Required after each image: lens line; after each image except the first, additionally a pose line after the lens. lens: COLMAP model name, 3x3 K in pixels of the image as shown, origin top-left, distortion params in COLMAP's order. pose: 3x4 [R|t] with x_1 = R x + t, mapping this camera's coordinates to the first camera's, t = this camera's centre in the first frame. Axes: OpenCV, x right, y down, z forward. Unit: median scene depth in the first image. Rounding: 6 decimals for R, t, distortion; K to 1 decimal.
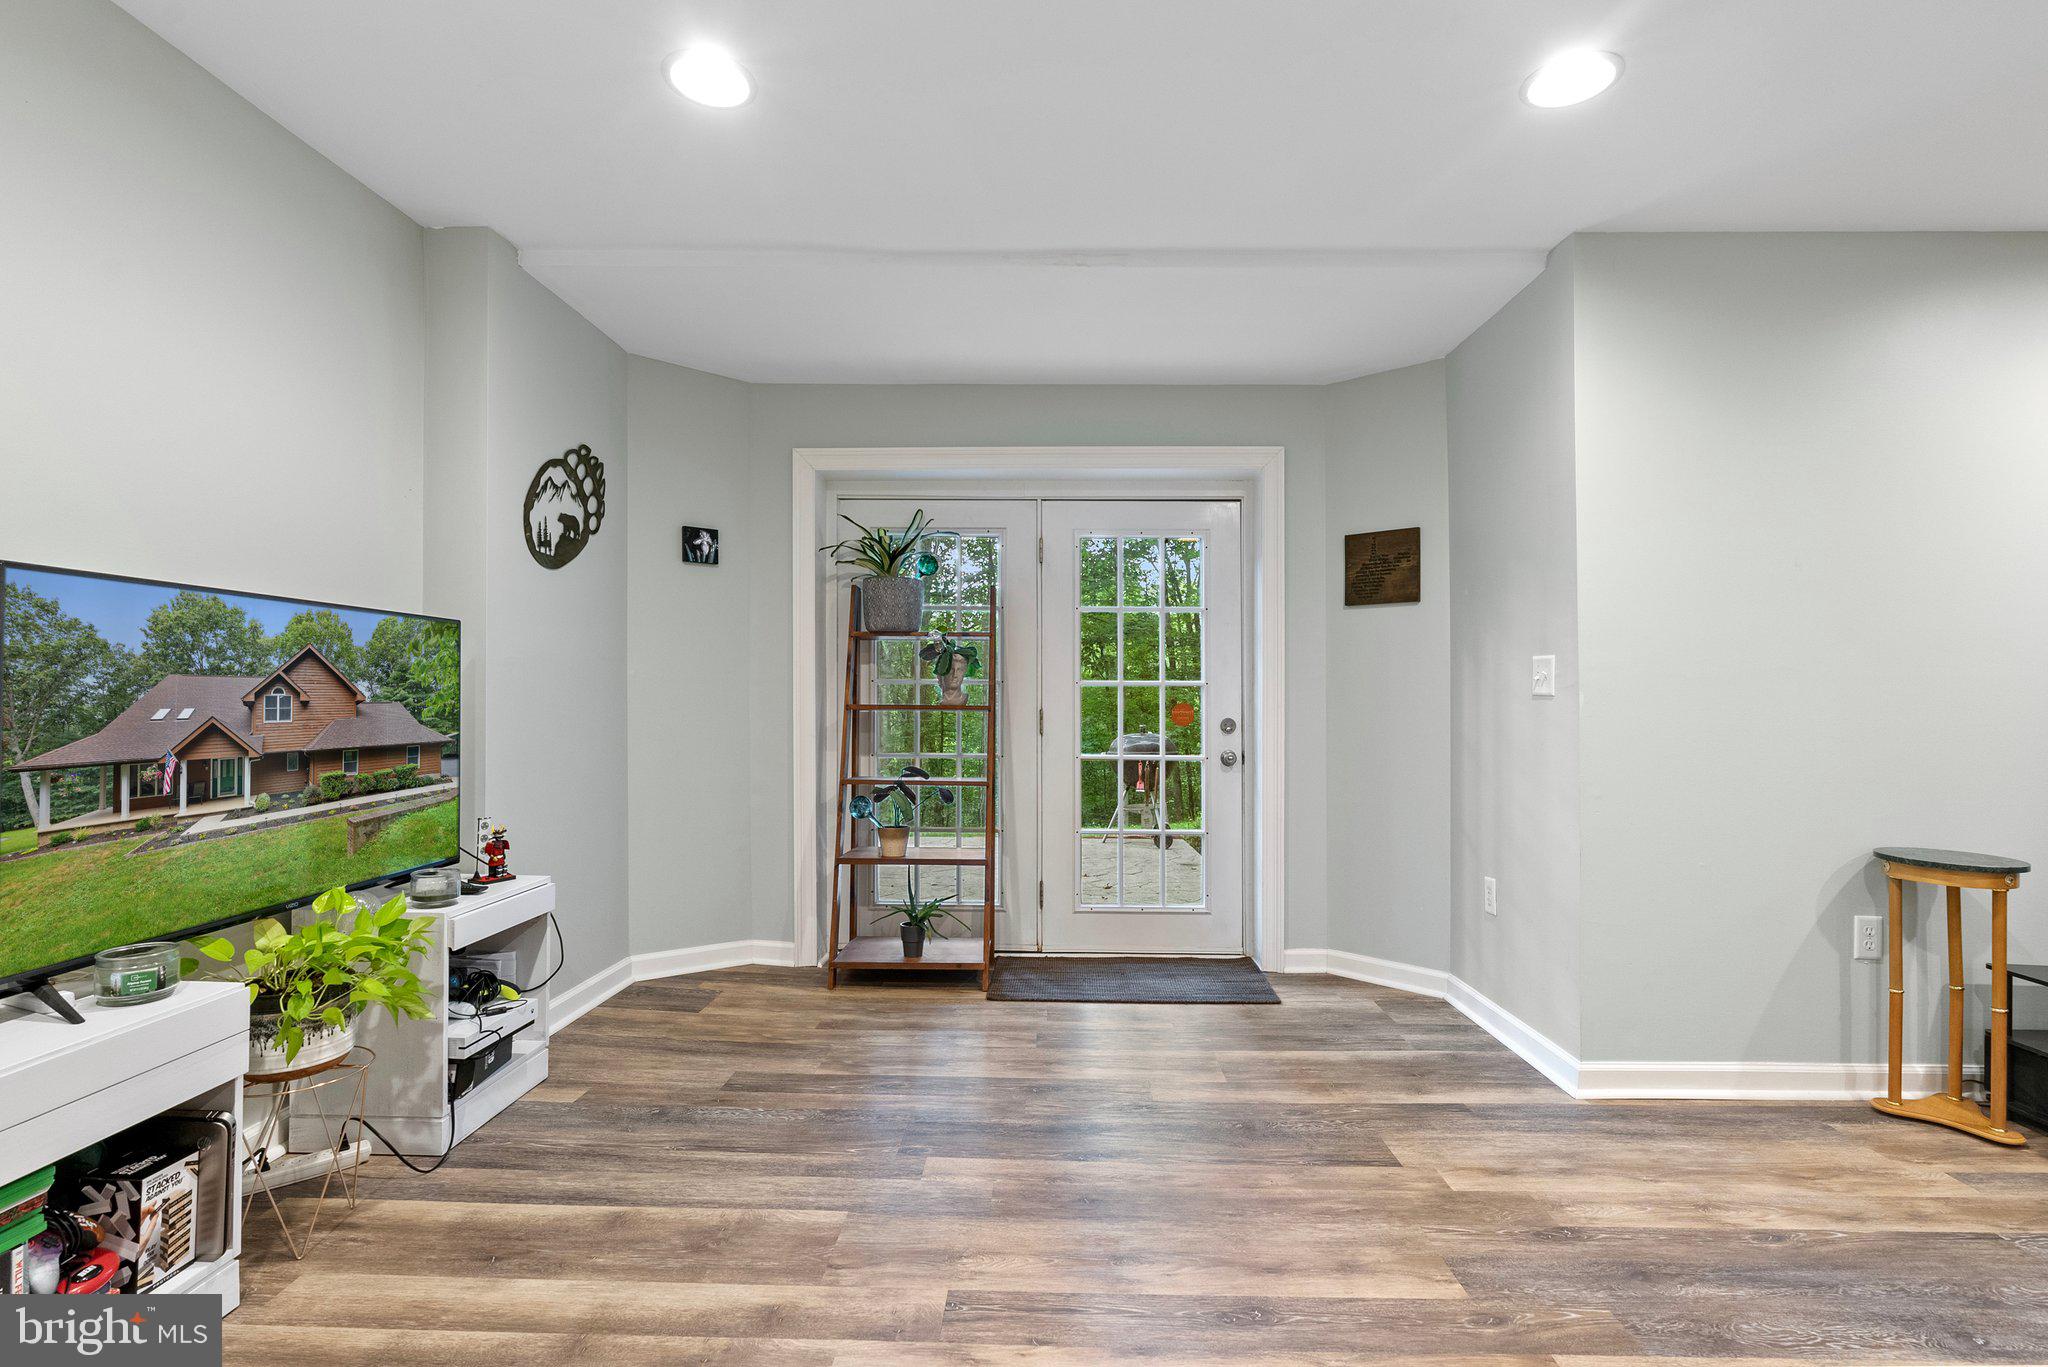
lens RADIAL K [[956.2, 0, 1018.9], [0, 956.2, 695.9], [0, 0, 1]] dist [-0.002875, 0.000554]
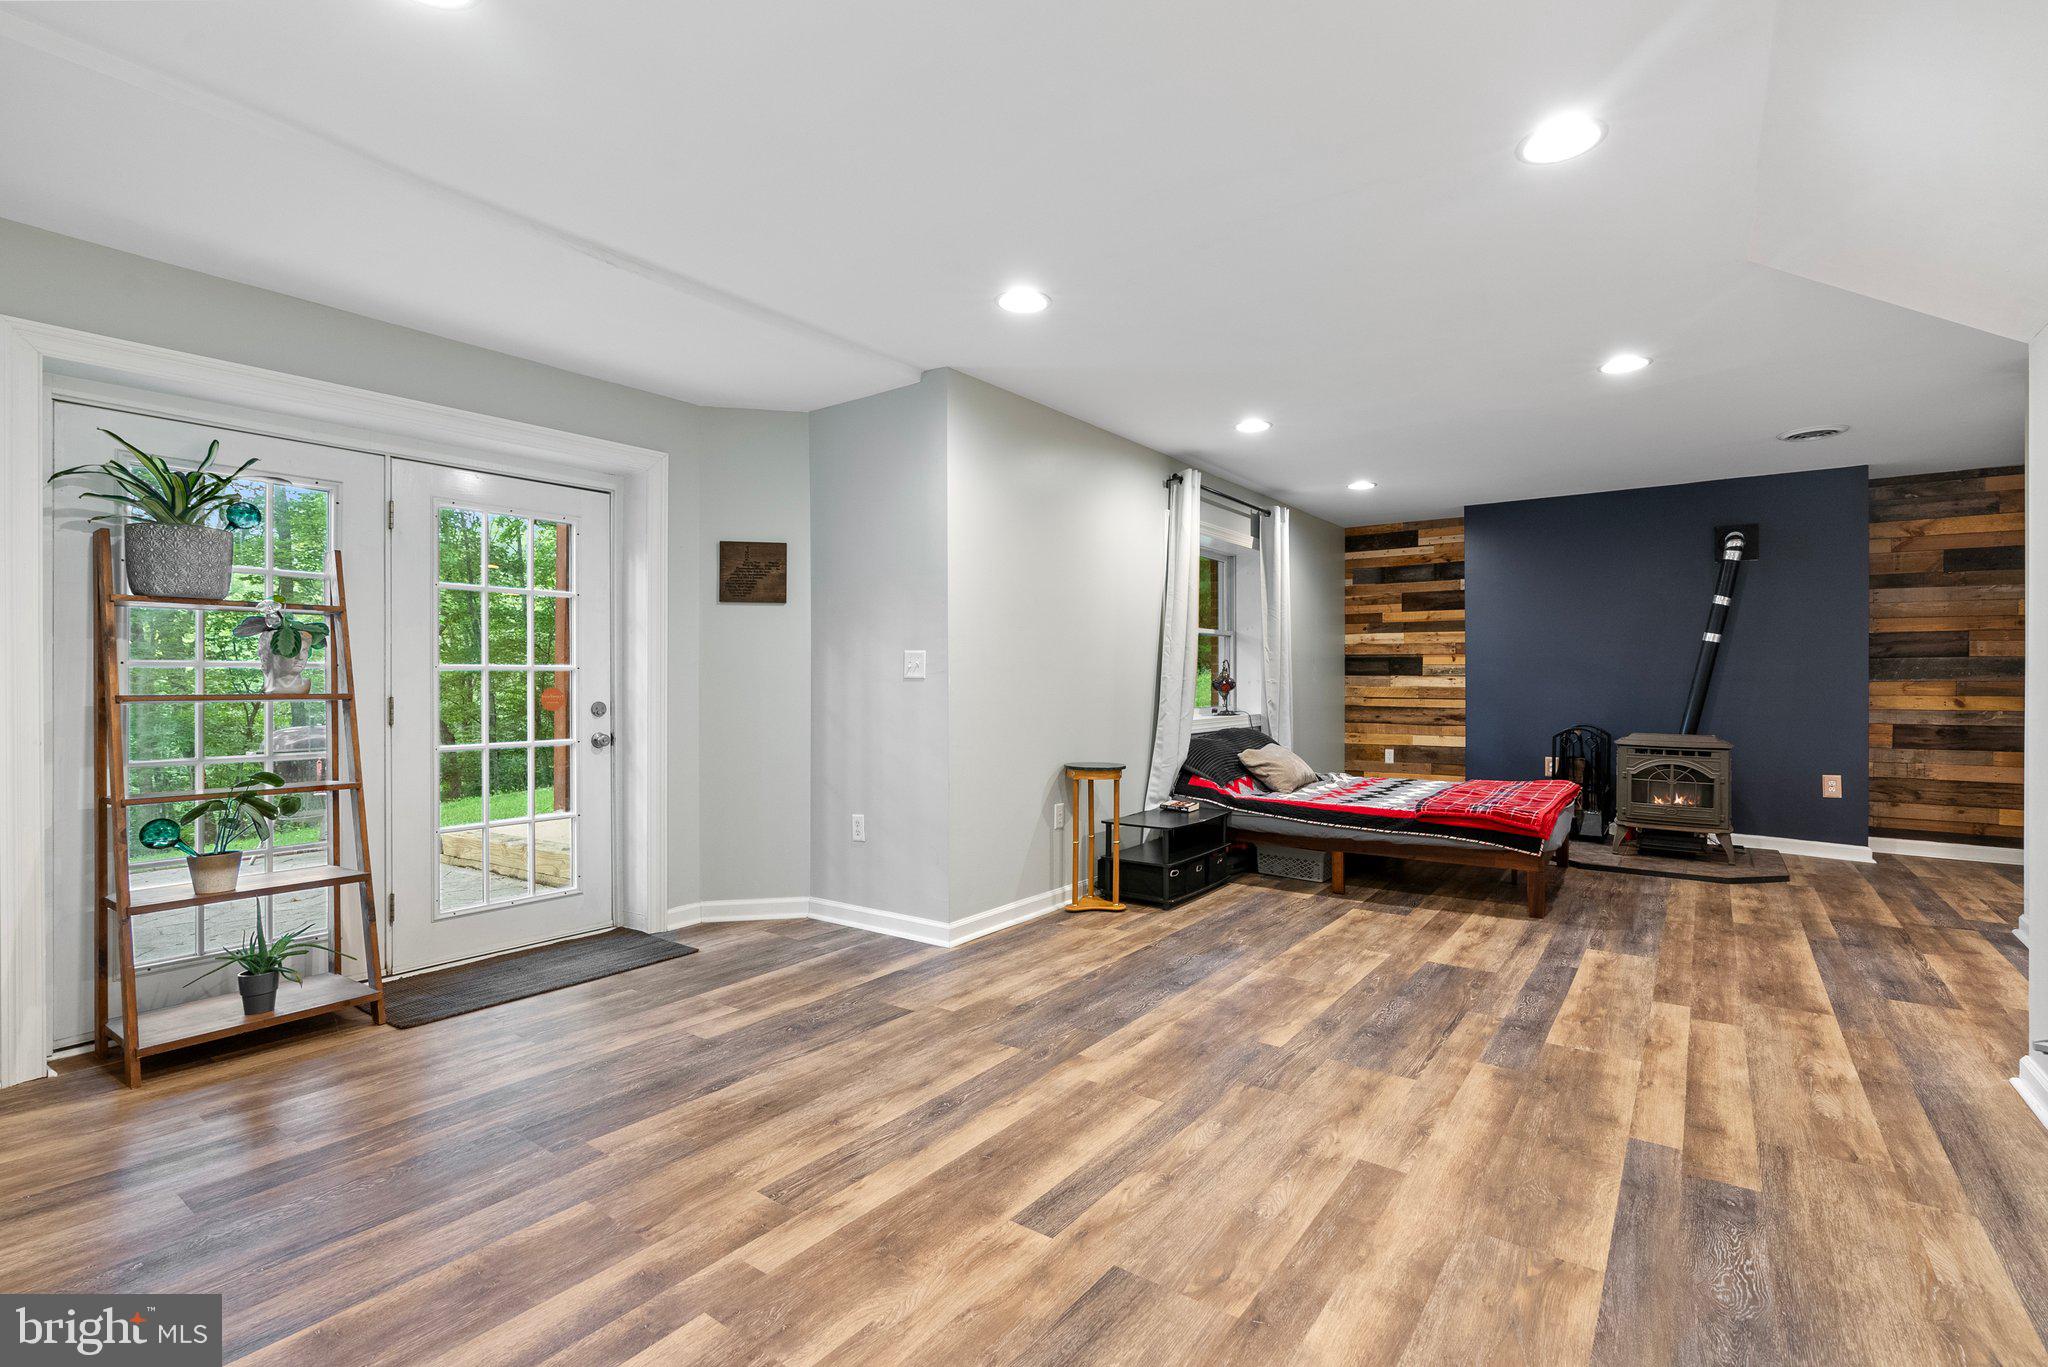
lens RADIAL K [[968.6, 0, 1024.0], [0, 968.6, 683.5], [0, 0, 1]] dist [-0.002691, -0.000233]
pose [[0.569277, -0.009296, 0.822093, -0.475968], [0.003398, 0.999954, 0.008955, -0.004855], [-0.822139, -0.002304, 0.569283, 0.032581]]
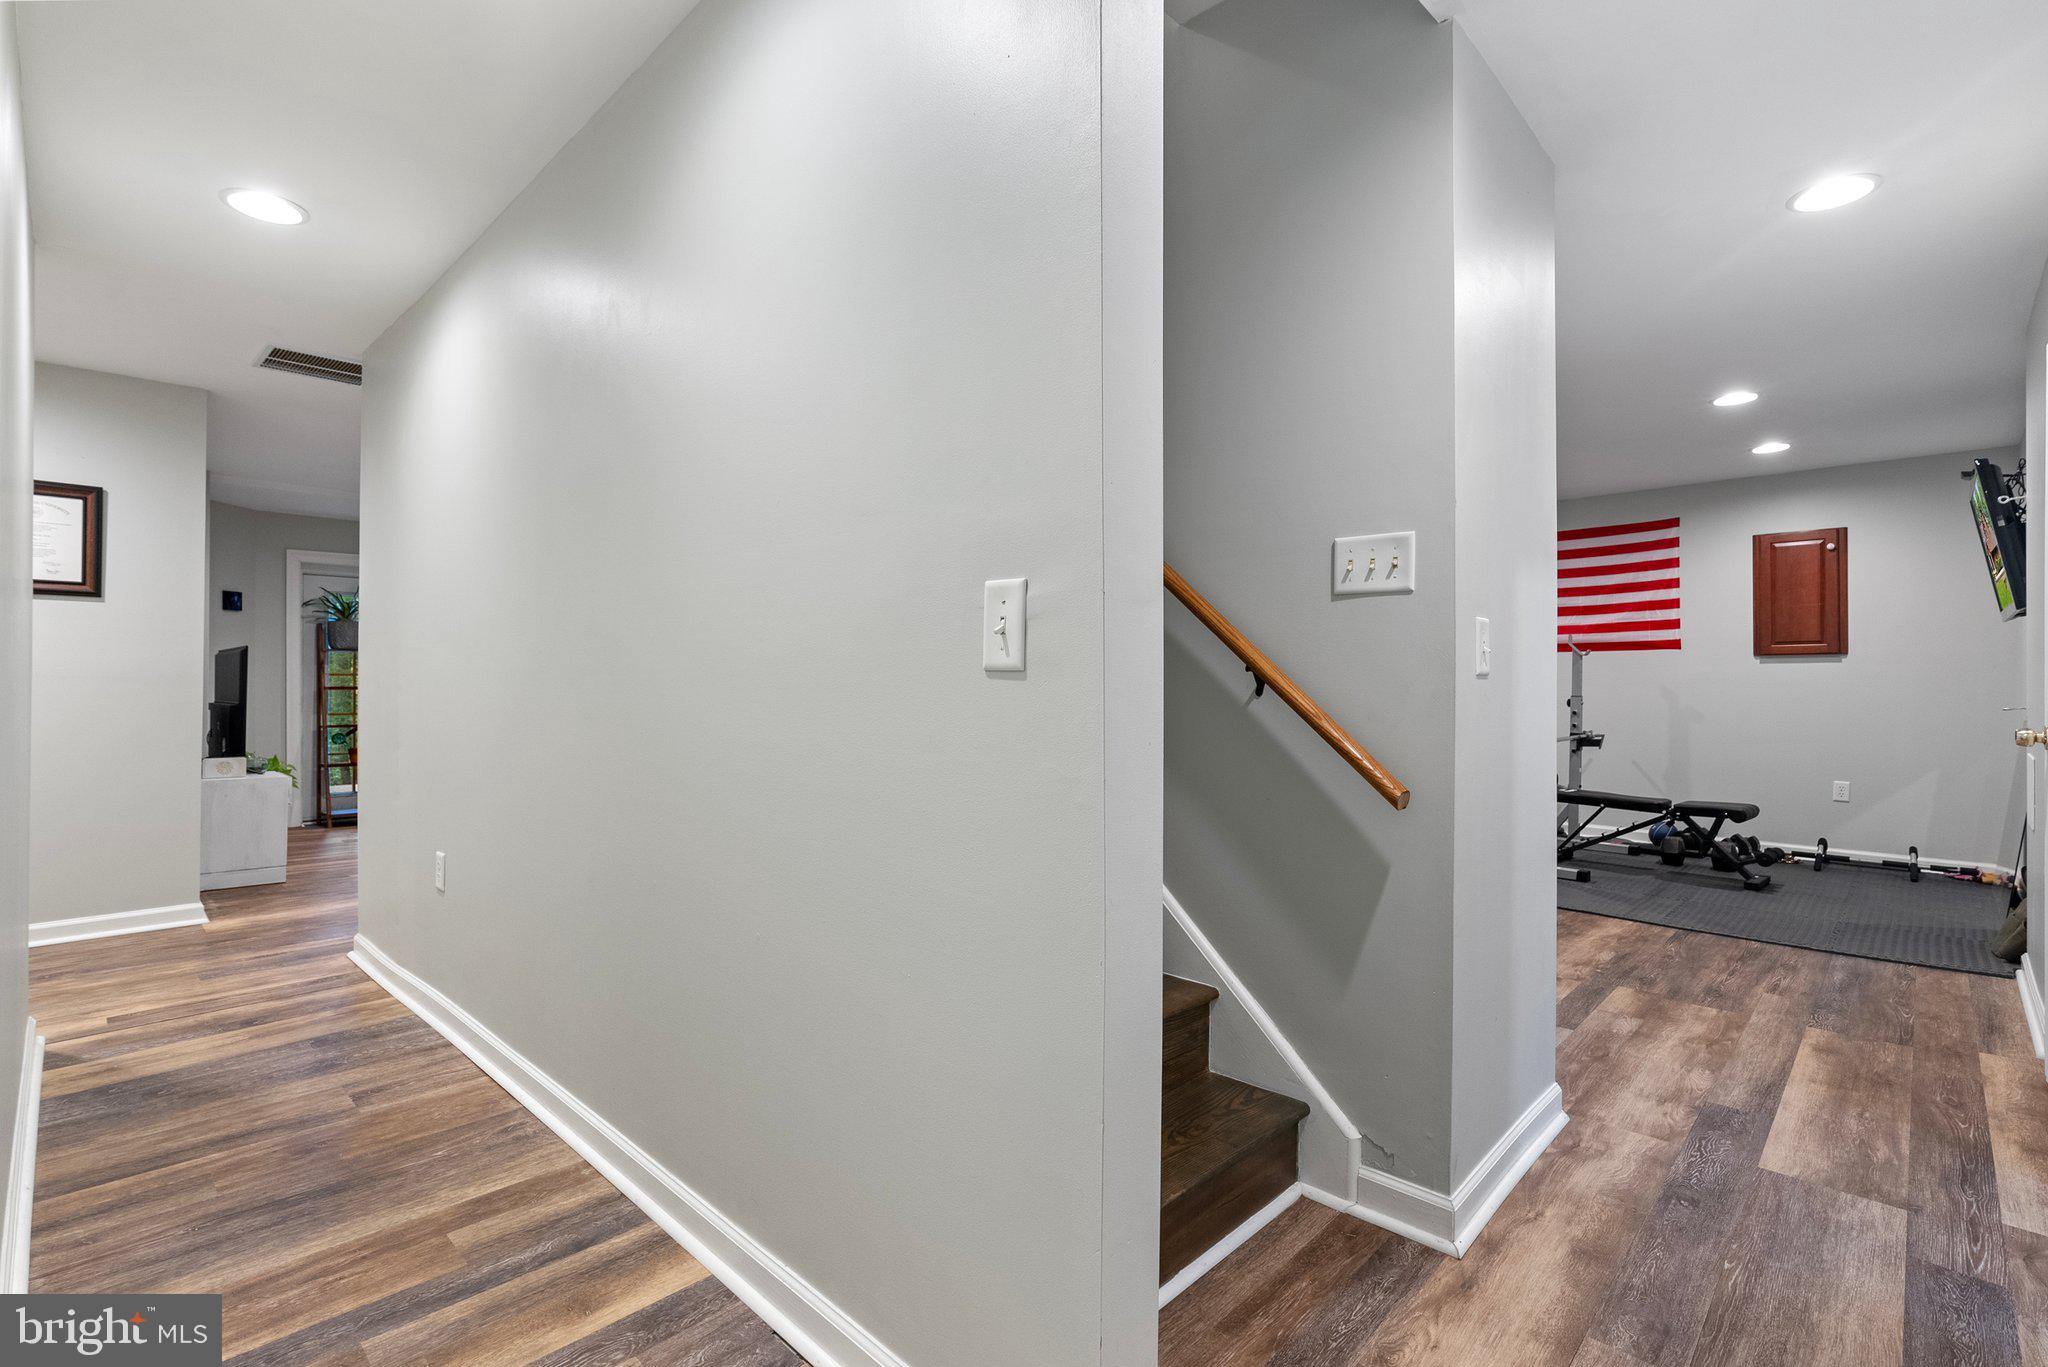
lens RADIAL K [[968.6, 0, 1024.0], [0, 968.6, 683.5], [0, 0, 1]] dist [-0.002691, -0.000233]
pose [[0.671470, -0.004252, 0.741020, -0.817582], [0.005752, 0.999983, 0.000526, 0.007238], [-0.741010, 0.003909, 0.671483, -1.596340]]
